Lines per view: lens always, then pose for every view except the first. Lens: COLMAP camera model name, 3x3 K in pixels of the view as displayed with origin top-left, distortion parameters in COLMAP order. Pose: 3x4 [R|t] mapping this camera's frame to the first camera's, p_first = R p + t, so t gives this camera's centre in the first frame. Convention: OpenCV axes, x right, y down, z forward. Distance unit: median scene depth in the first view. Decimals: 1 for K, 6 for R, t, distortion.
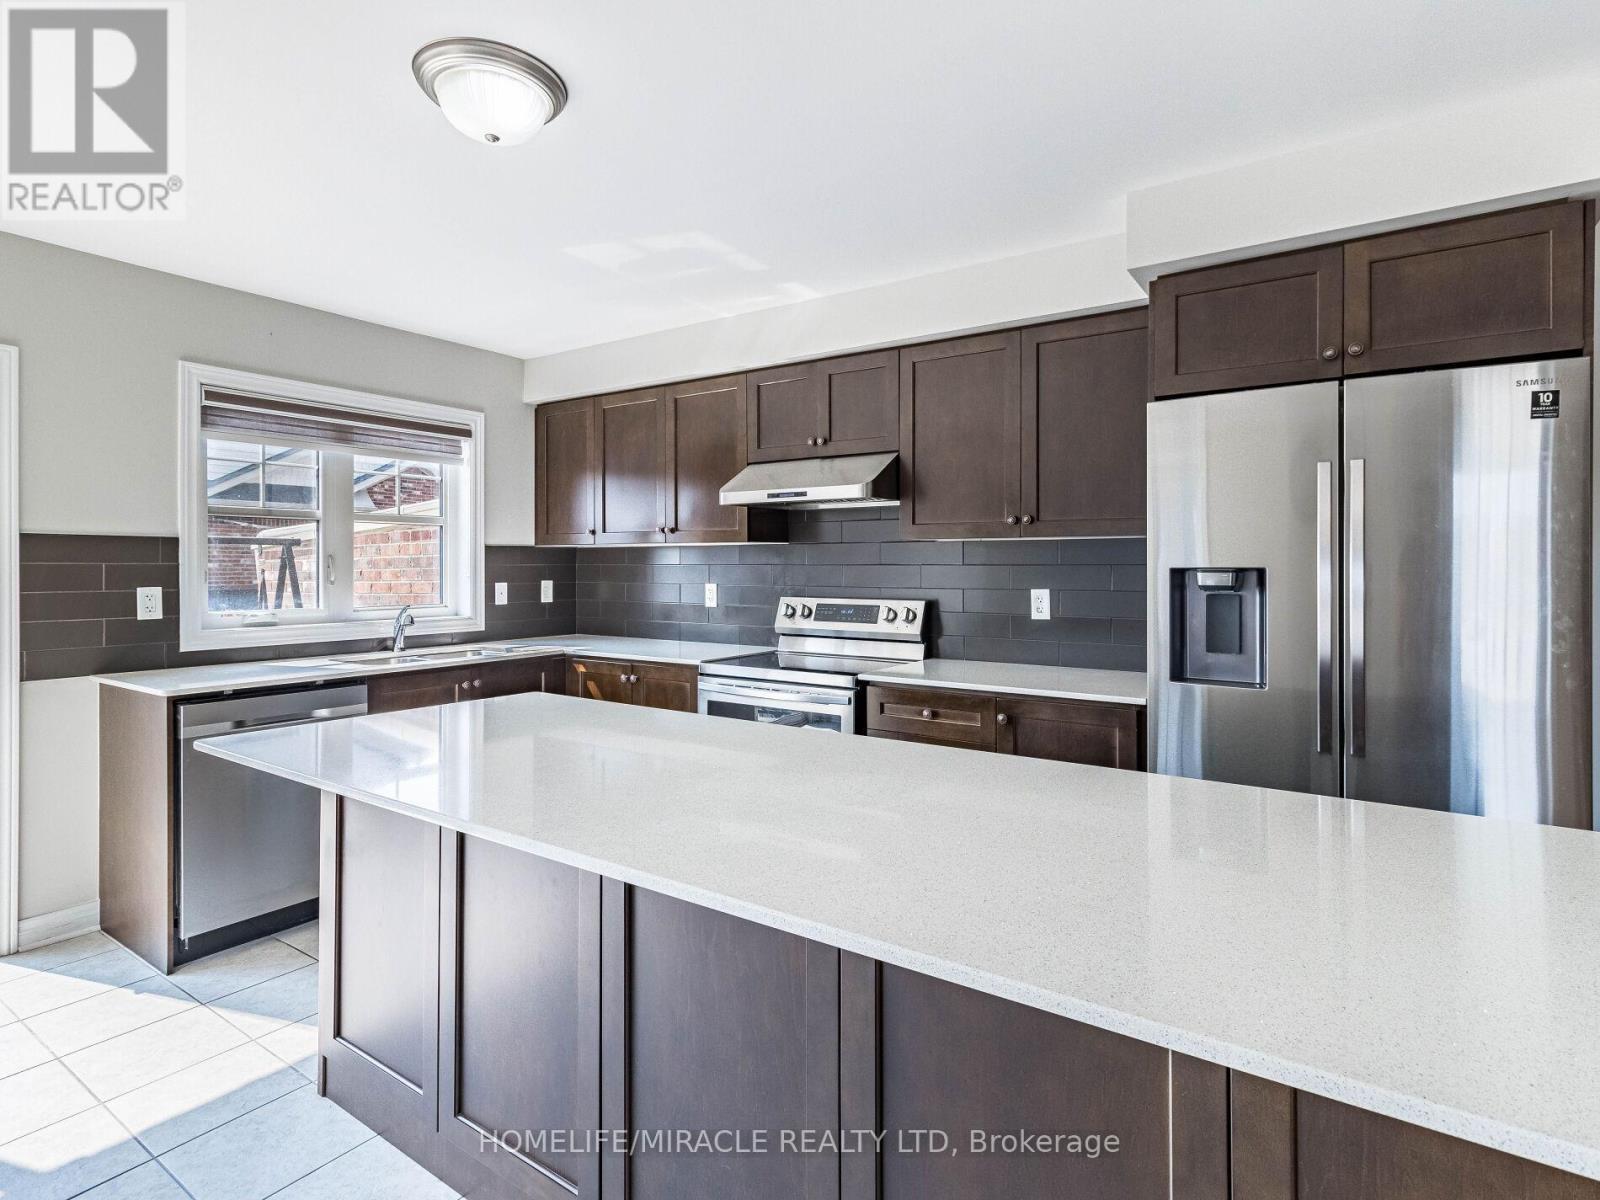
lens RADIAL K [[832.1, 0, 798.6], [0, 832.1, 571.1], [0, 0, 1]] dist [0.008135, 0.002203]
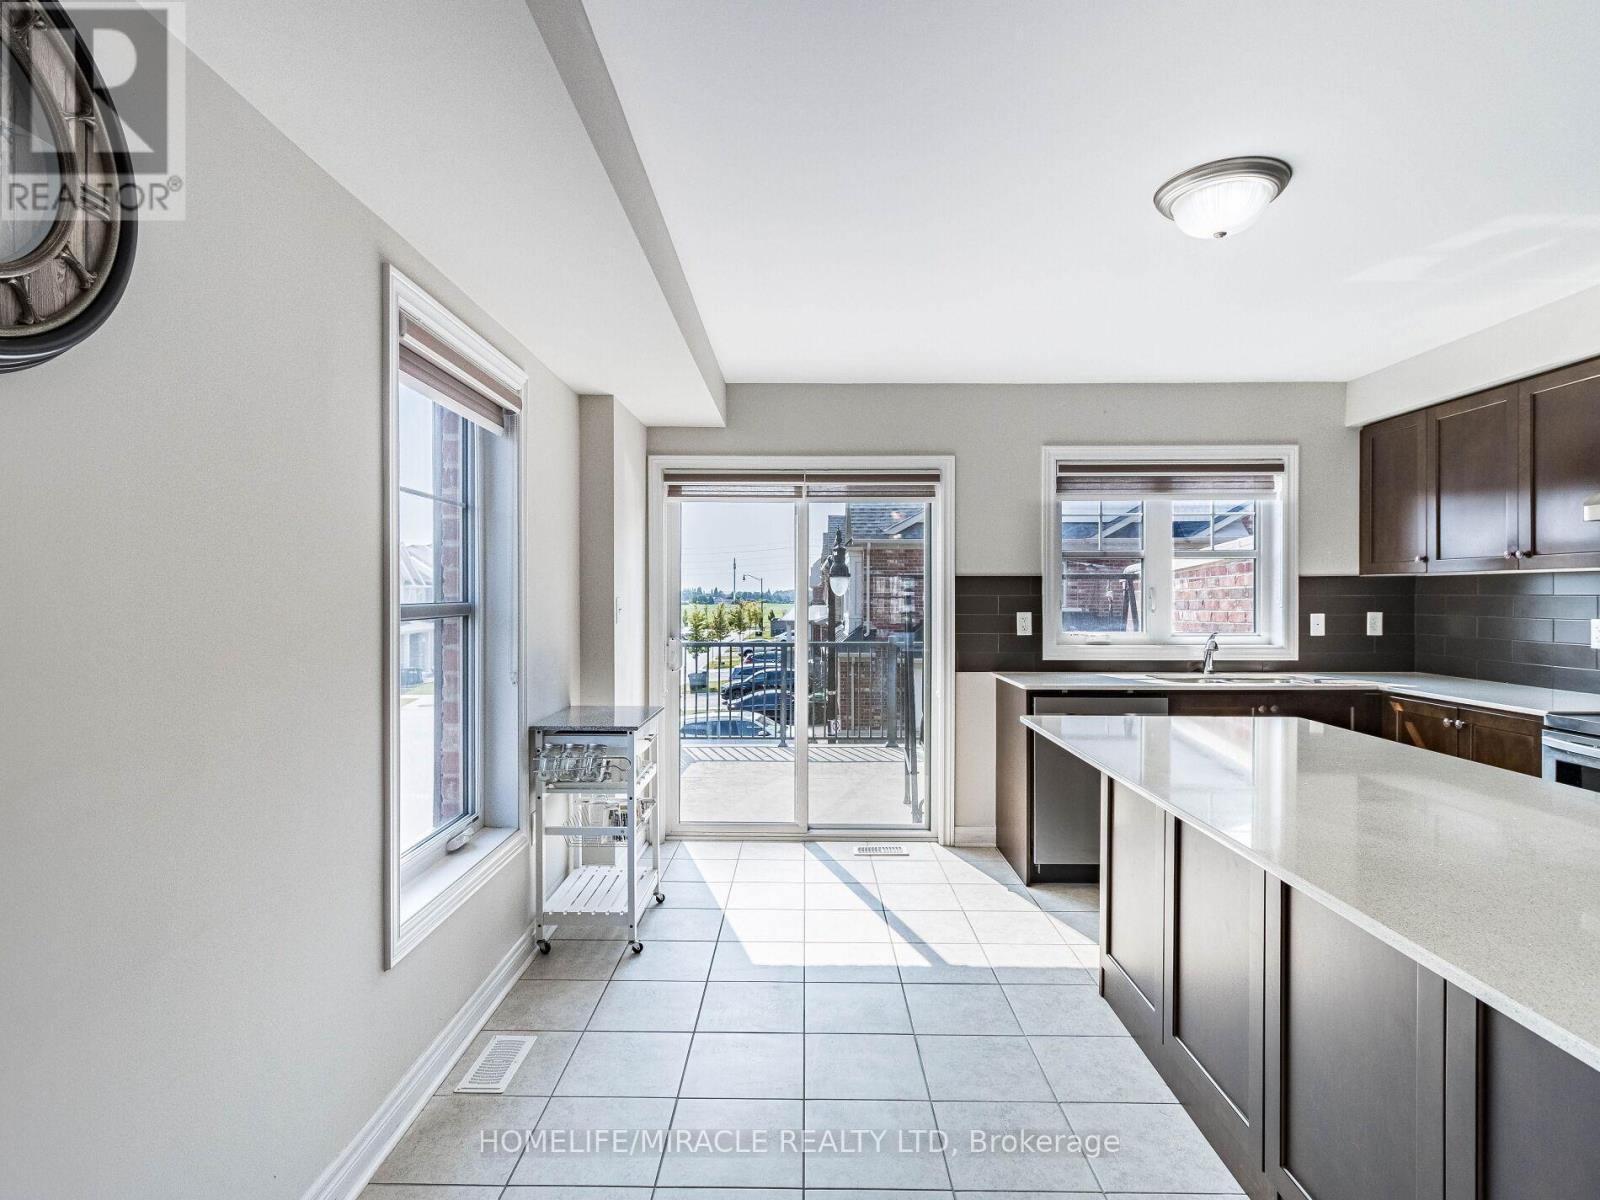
lens RADIAL K [[839.1, 0, 797.9], [0, 839.1, 597.5], [0, 0, 1]] dist [0.002856, 0.000584]
pose [[0.560017, 0.000887, -0.828481, 0.146113], [-0.003858, 0.999991, -0.001537, -0.001440], [0.828472, 0.004057, 0.560015, -0.081837]]
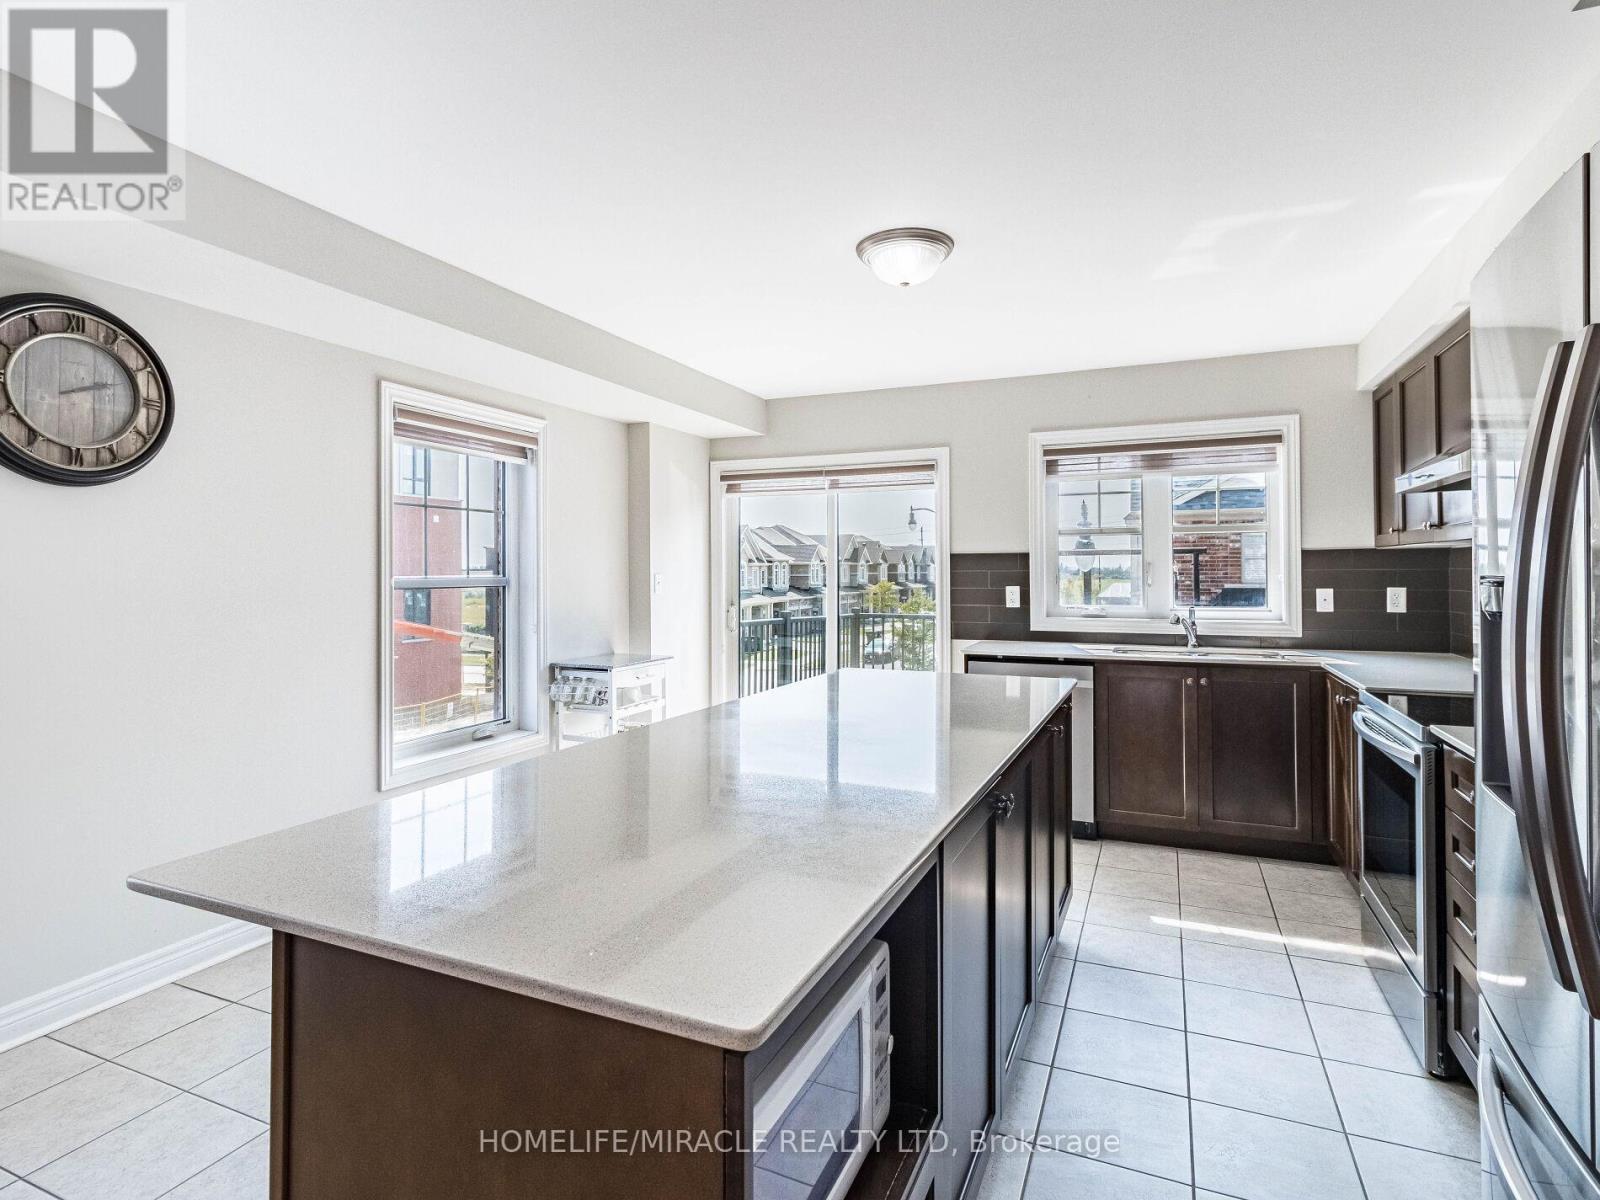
lens RADIAL K [[831.9, 0, 798.3], [0, 831.9, 558.8], [0, 0, 1]] dist [0.001832, -0.000448]
pose [[0.190863, -0.017914, -0.981453, 0.538413], [-0.001614, 0.999826, -0.018563, -0.001511], [0.981615, 0.005127, 0.190801, 0.276513]]
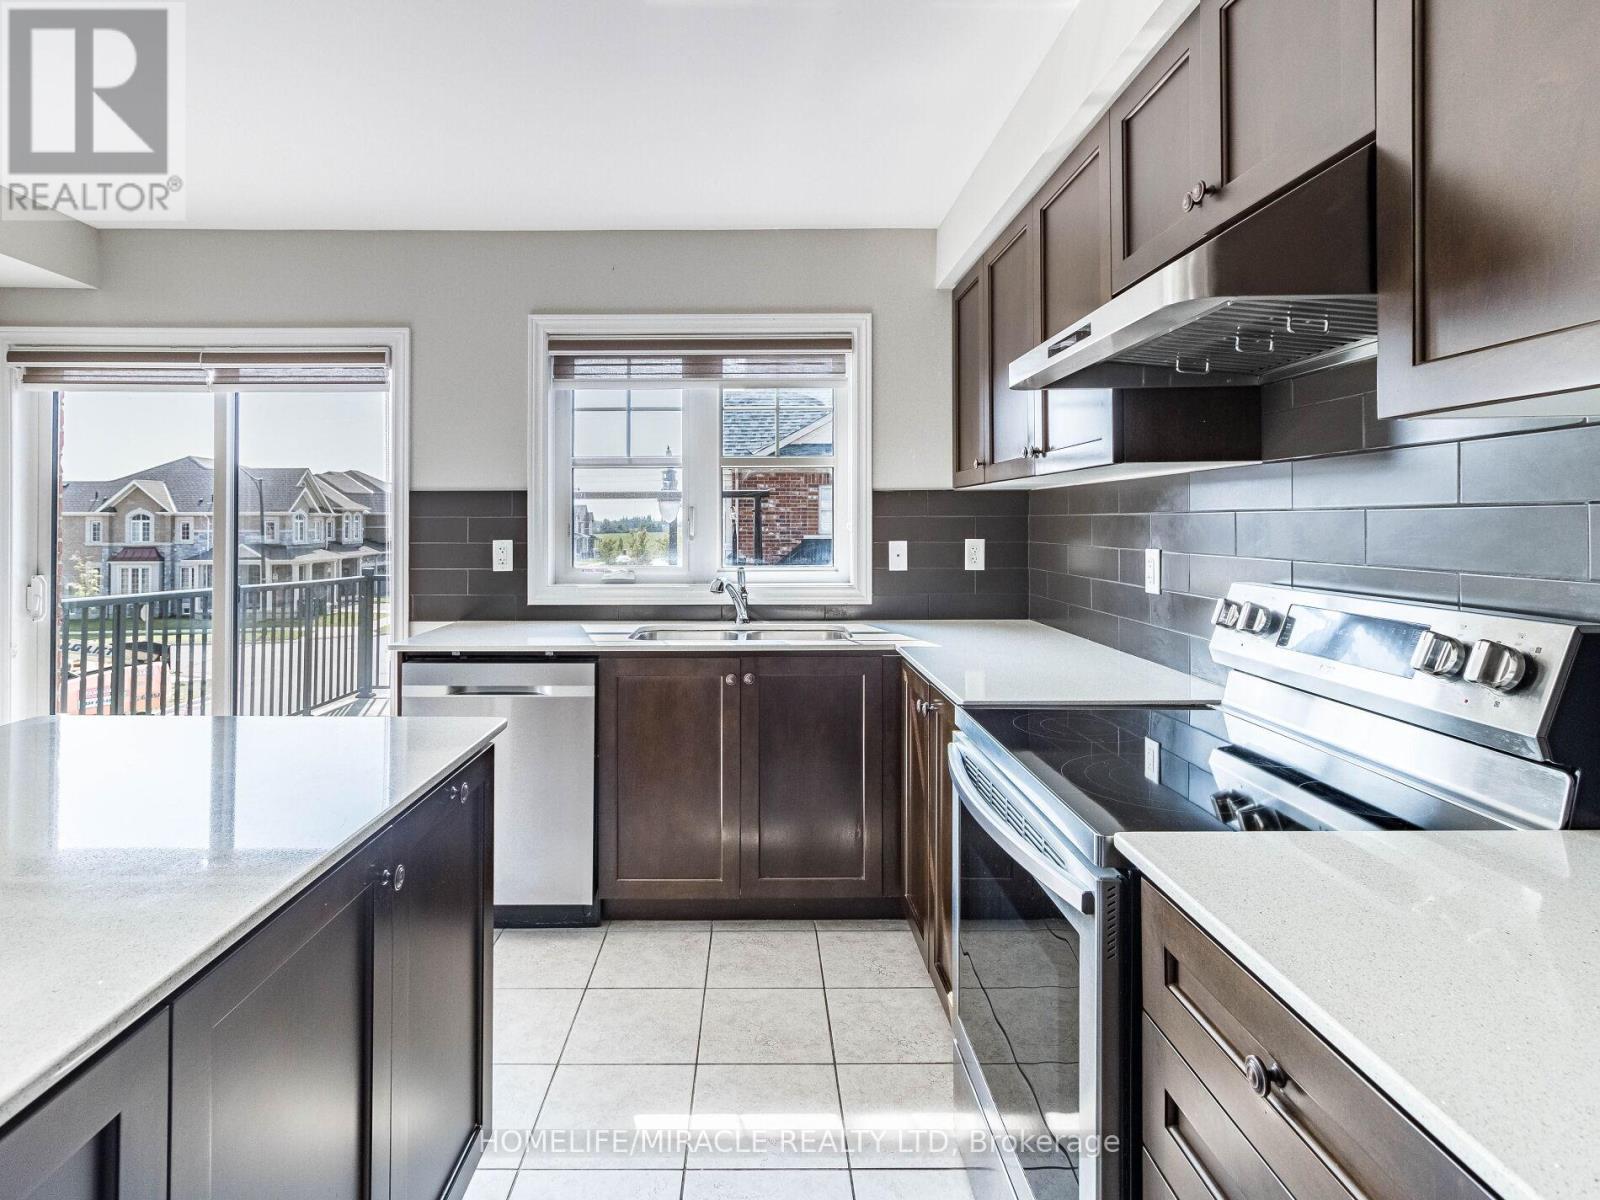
lens RADIAL K [[851.2, 0, 754.6], [0, 851.2, 517.4], [0, 0, 1]] dist [0.002201, 0.000305]
pose [[0.567194, -0.008155, -0.823544, 0.220280], [-0.002066, 0.999934, -0.011325, 0.002560], [0.823581, 0.008125, 0.567140, 0.558721]]
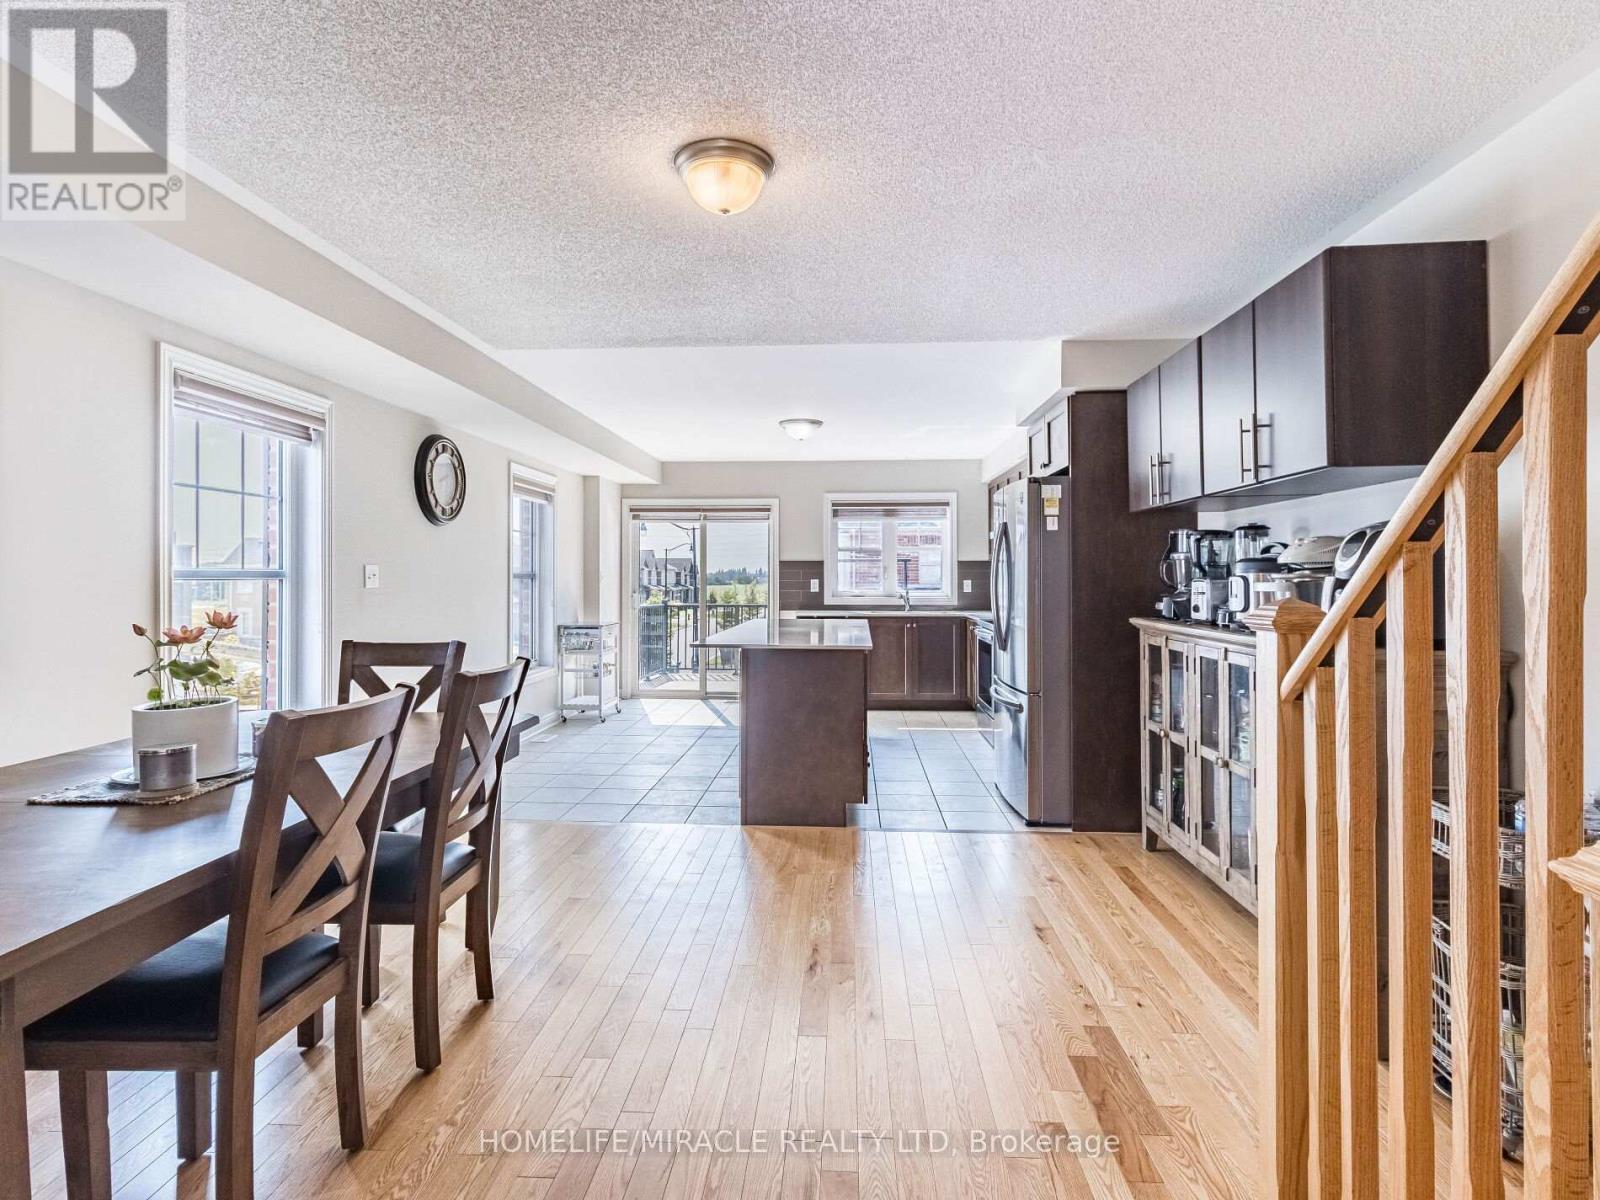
lens RADIAL K [[831.9, 0, 798.3], [0, 831.9, 558.8], [0, 0, 1]] dist [0.001832, -0.000448]
pose [[0.516557, -0.018323, -0.856057, 1.253986], [-0.003848, 0.999711, -0.023721, 0.013819], [0.856244, 0.015548, 0.516337, -0.358775]]
